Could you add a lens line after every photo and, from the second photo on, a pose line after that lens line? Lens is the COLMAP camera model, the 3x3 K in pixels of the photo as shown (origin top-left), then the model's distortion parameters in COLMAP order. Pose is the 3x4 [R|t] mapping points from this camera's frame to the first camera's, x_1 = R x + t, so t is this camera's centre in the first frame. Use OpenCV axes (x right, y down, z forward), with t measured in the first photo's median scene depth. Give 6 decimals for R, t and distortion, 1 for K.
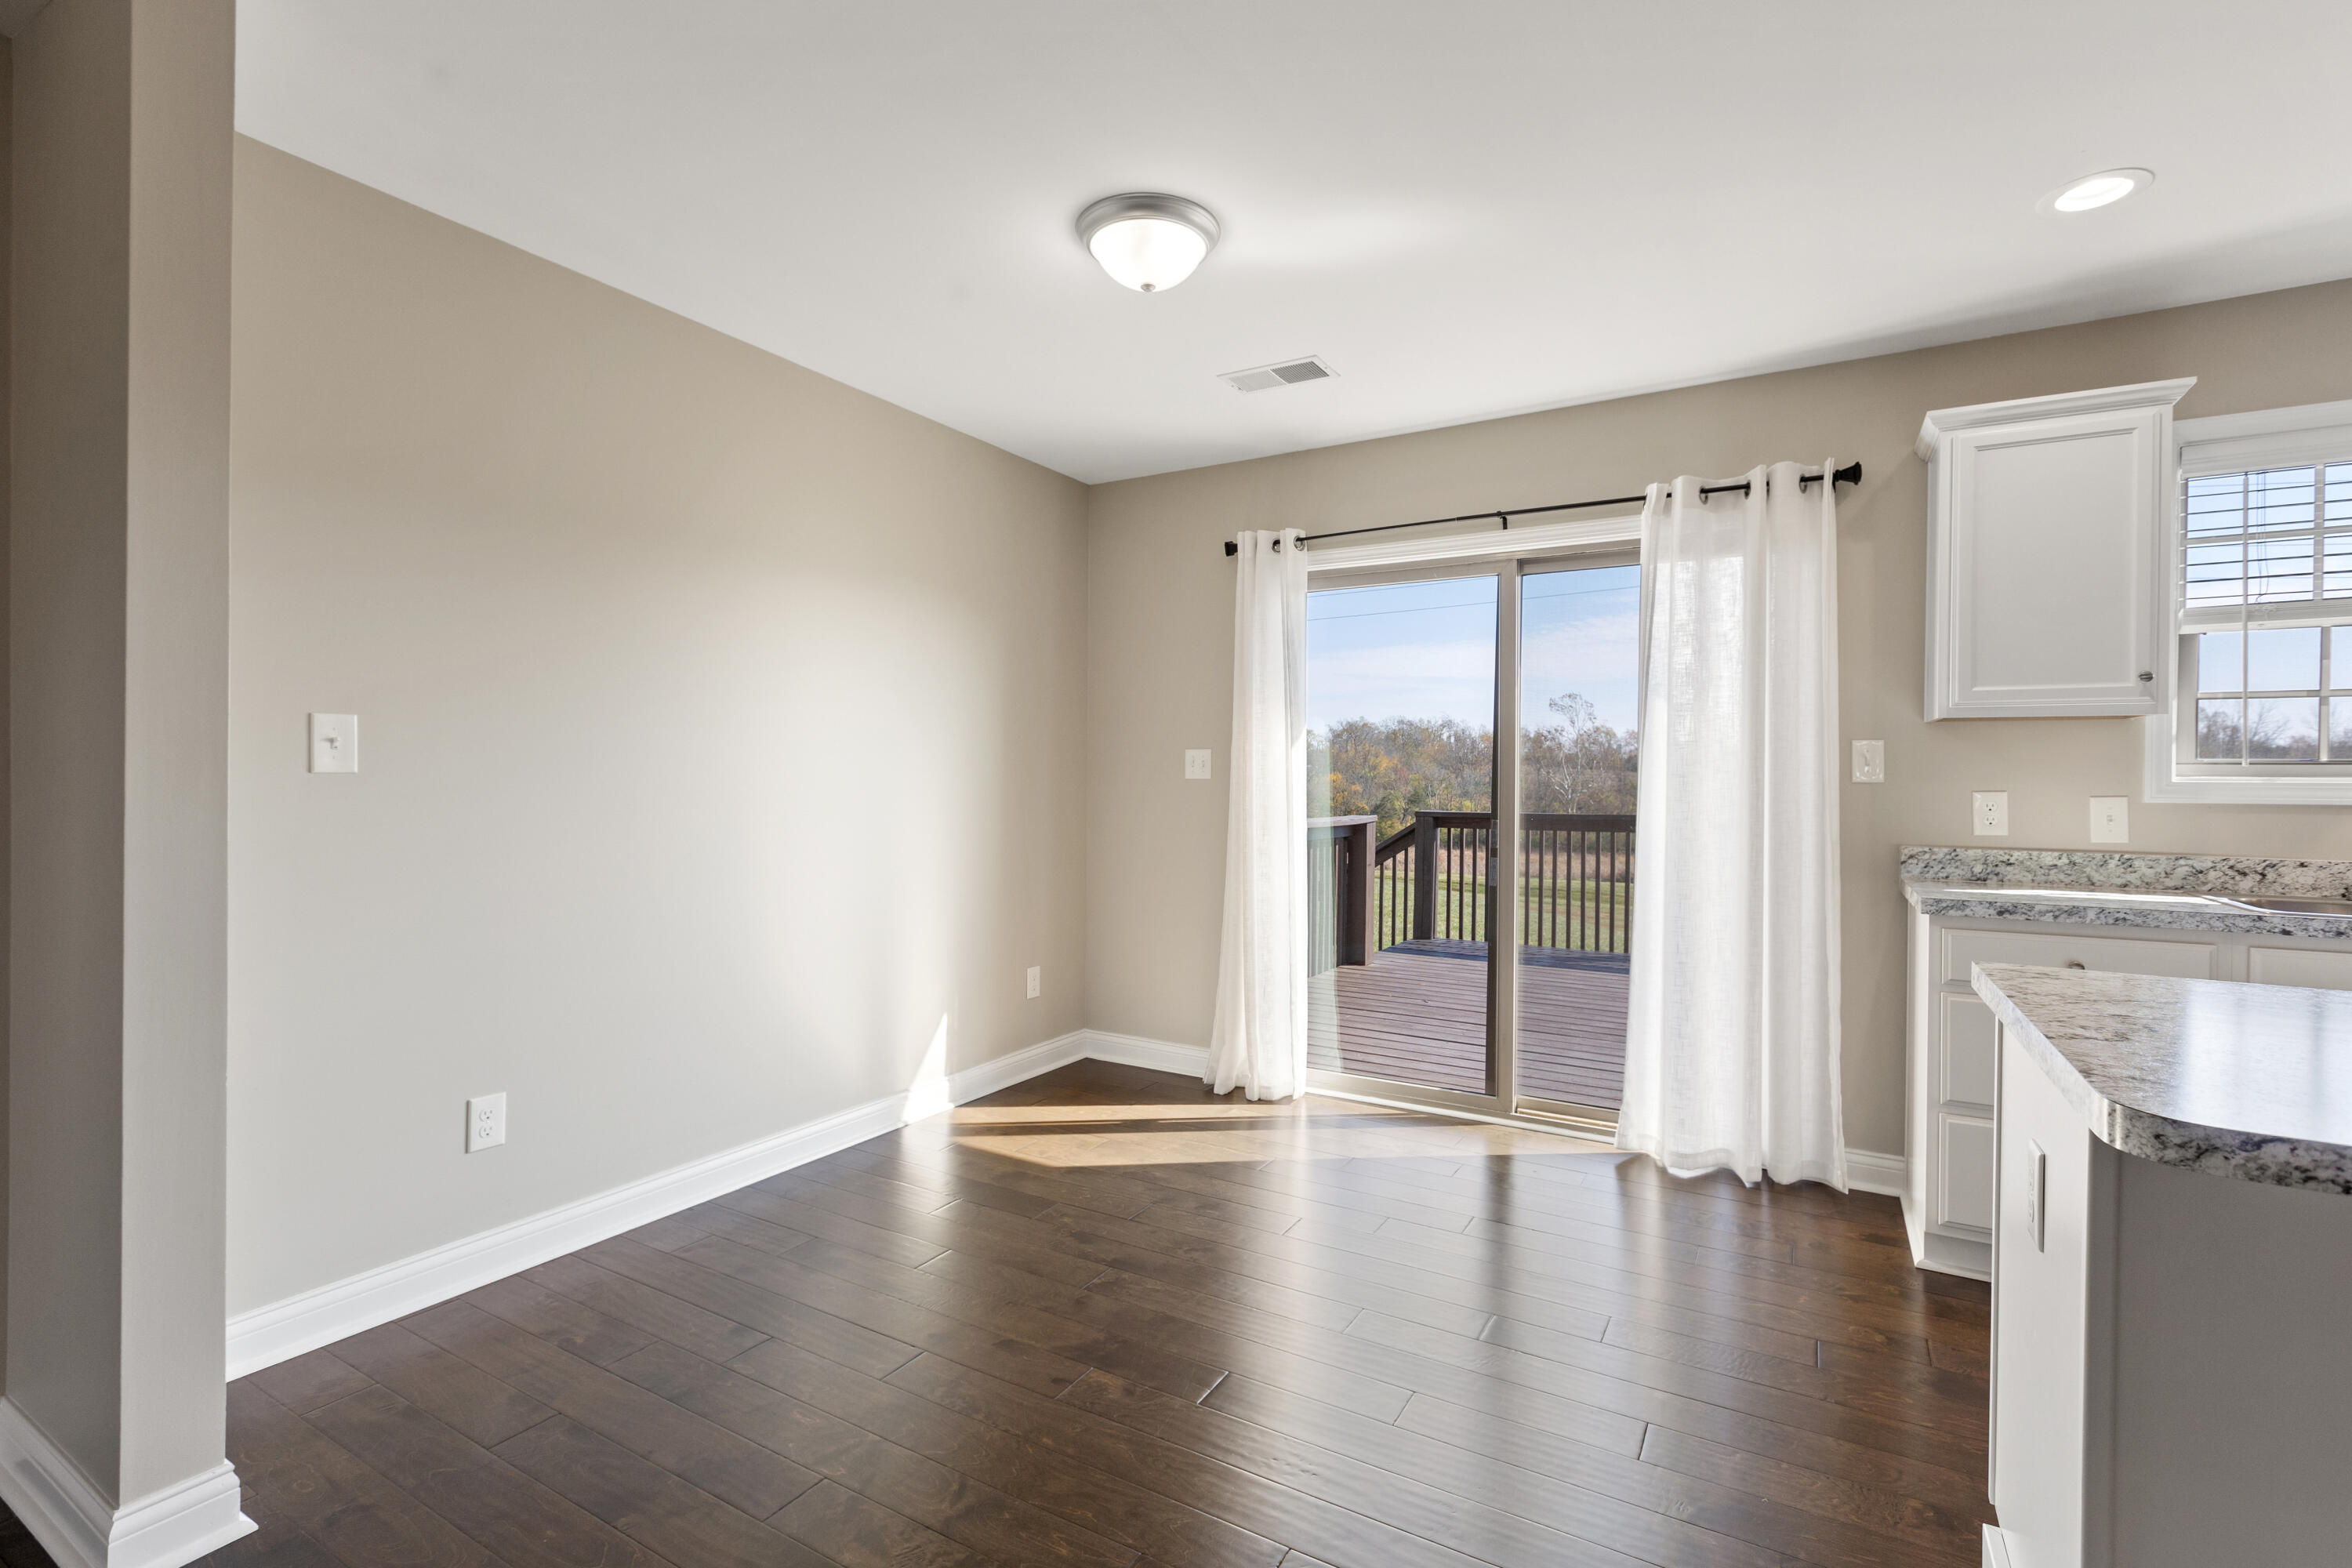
lens RADIAL K [[1054.3, 0, 1191.2], [0, 1054.3, 787.0], [0, 0, 1]] dist [0.004916, -0.002330]
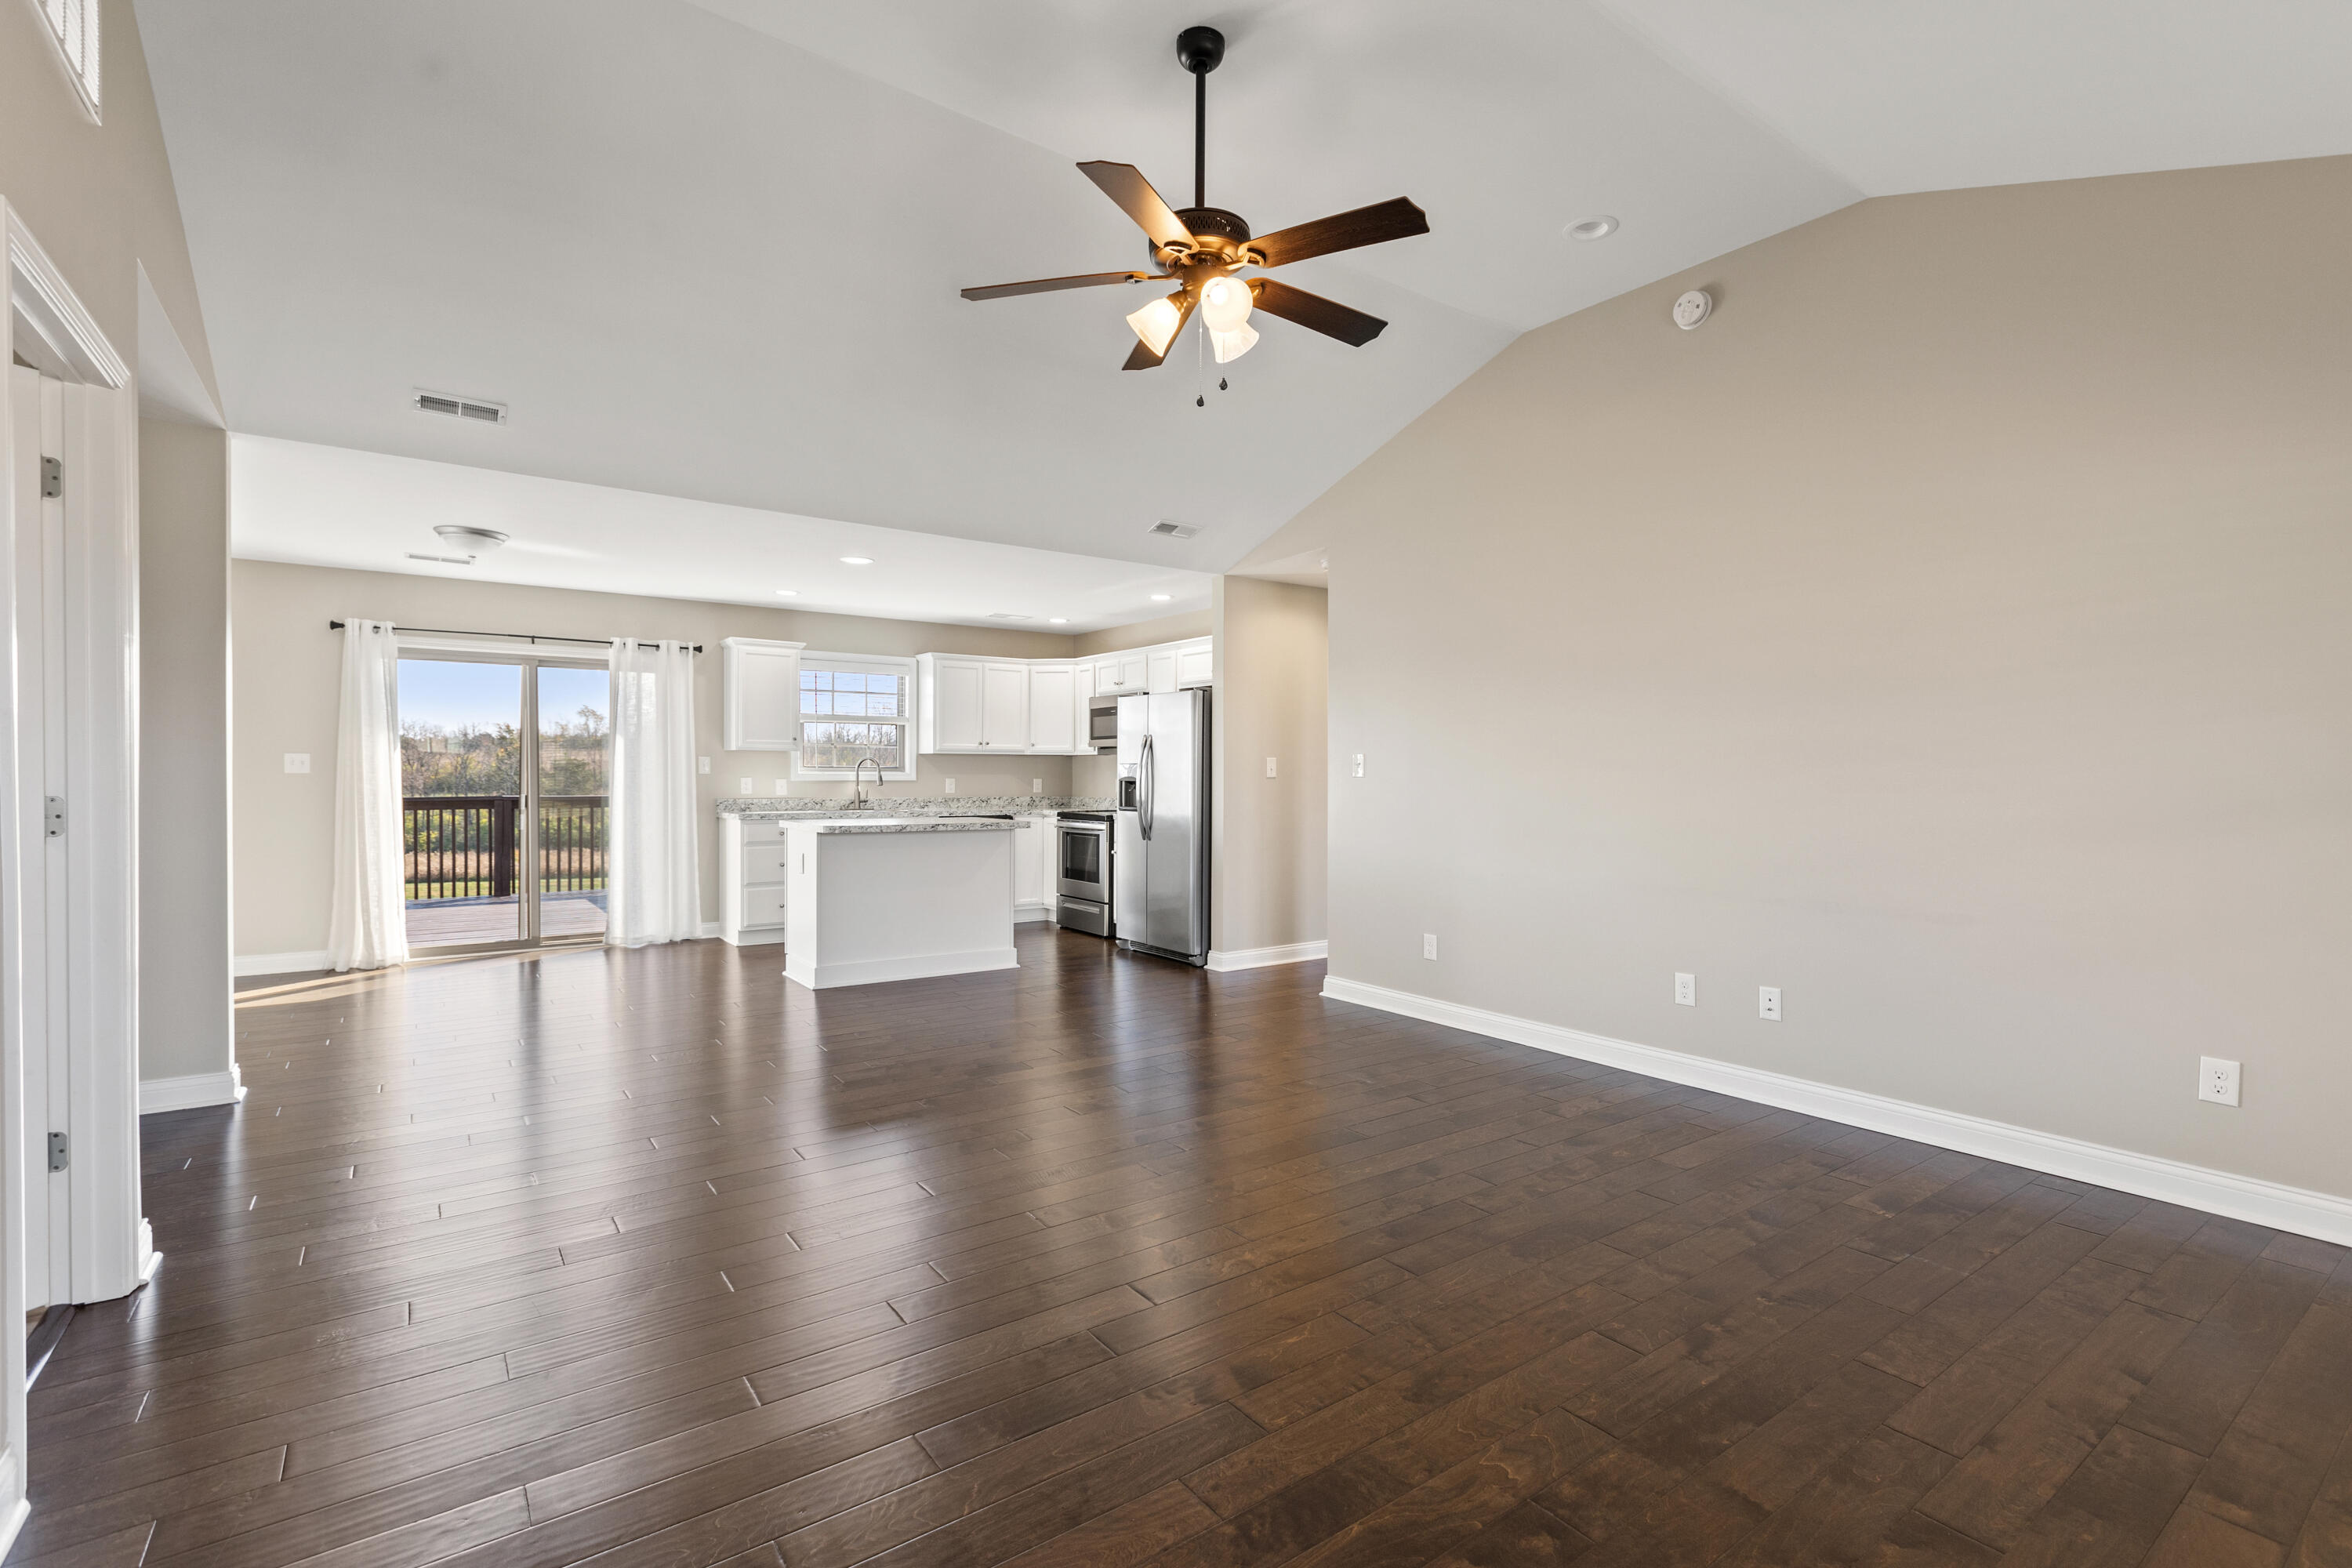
lens RADIAL K [[1054.3, 0, 1176.7], [0, 1054.3, 791.7], [0, 0, 1]] dist [0.004916, -0.002330]
pose [[0.400422, -0.020707, 0.916097, -1.124064], [0.004699, 0.999778, 0.020545, -0.007697], [-0.916319, -0.003921, 0.400430, -0.954708]]
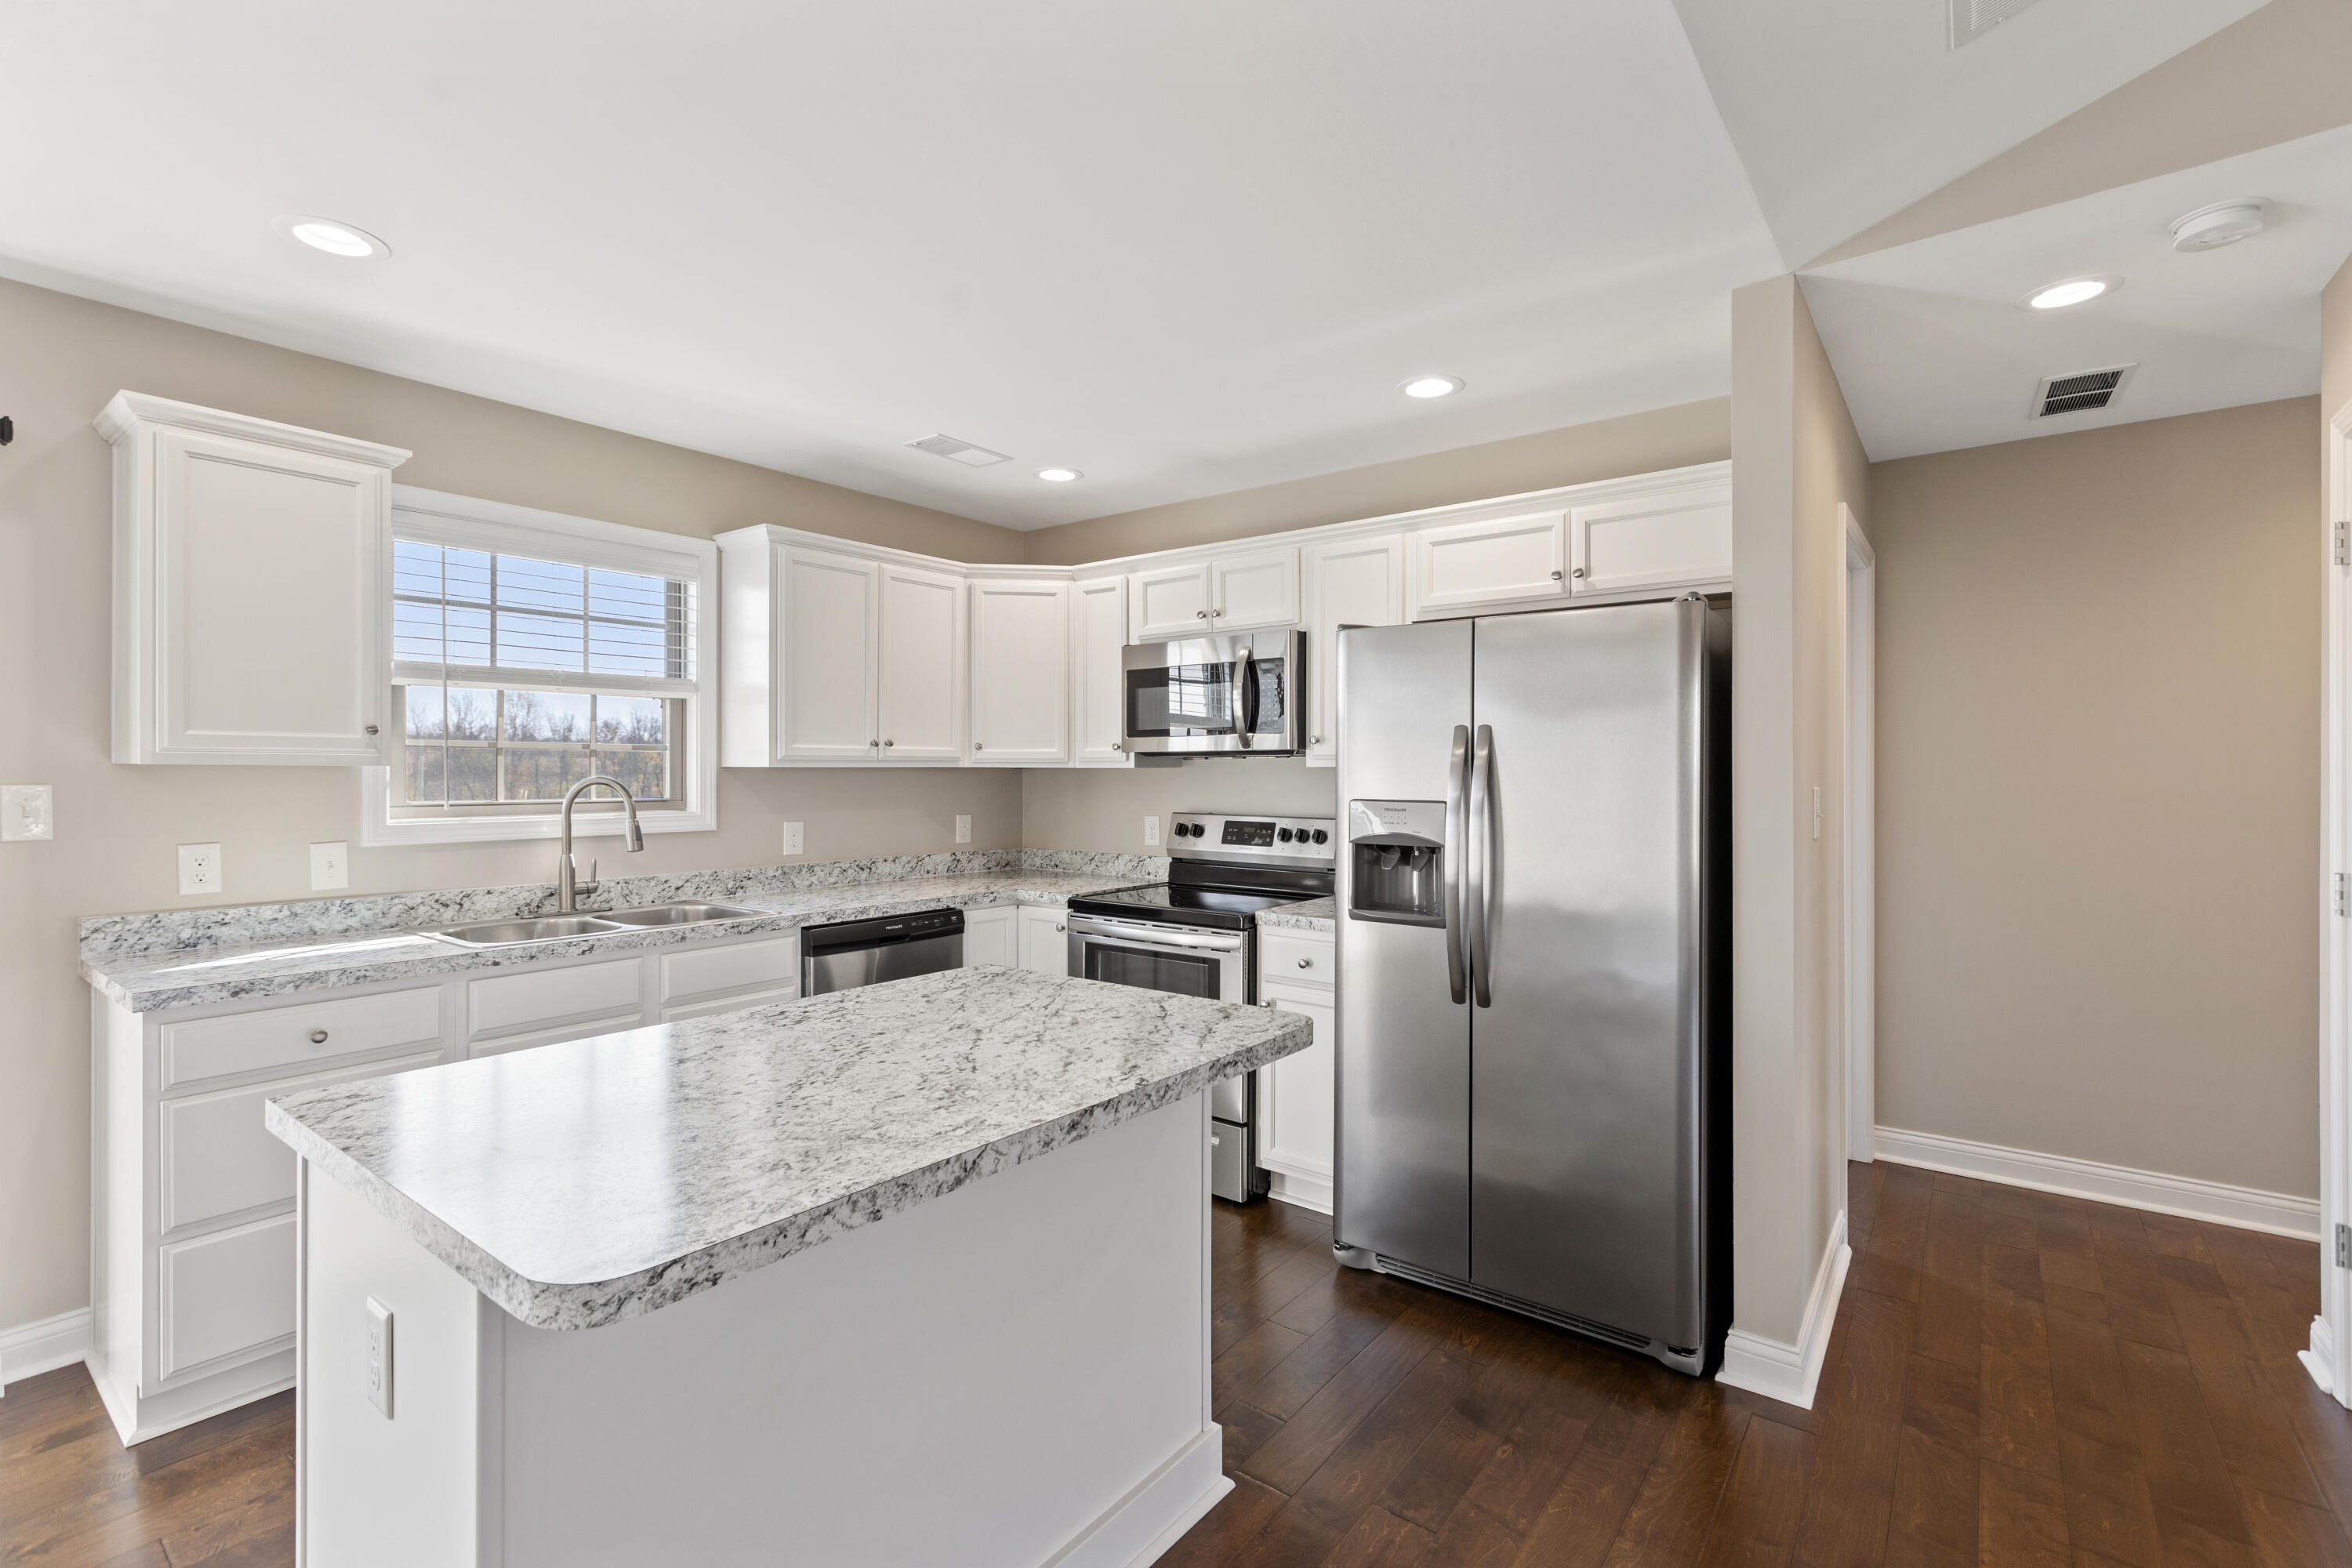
lens RADIAL K [[1054.3, 0, 1175.3], [0, 1054.3, 770.7], [0, 0, 1]] dist [0.004916, -0.002330]
pose [[0.127444, -0.006615, 0.991824, -0.008342], [0.006905, 0.999959, 0.005782, -0.050649], [-0.991822, 0.006112, 0.127484, 0.078088]]
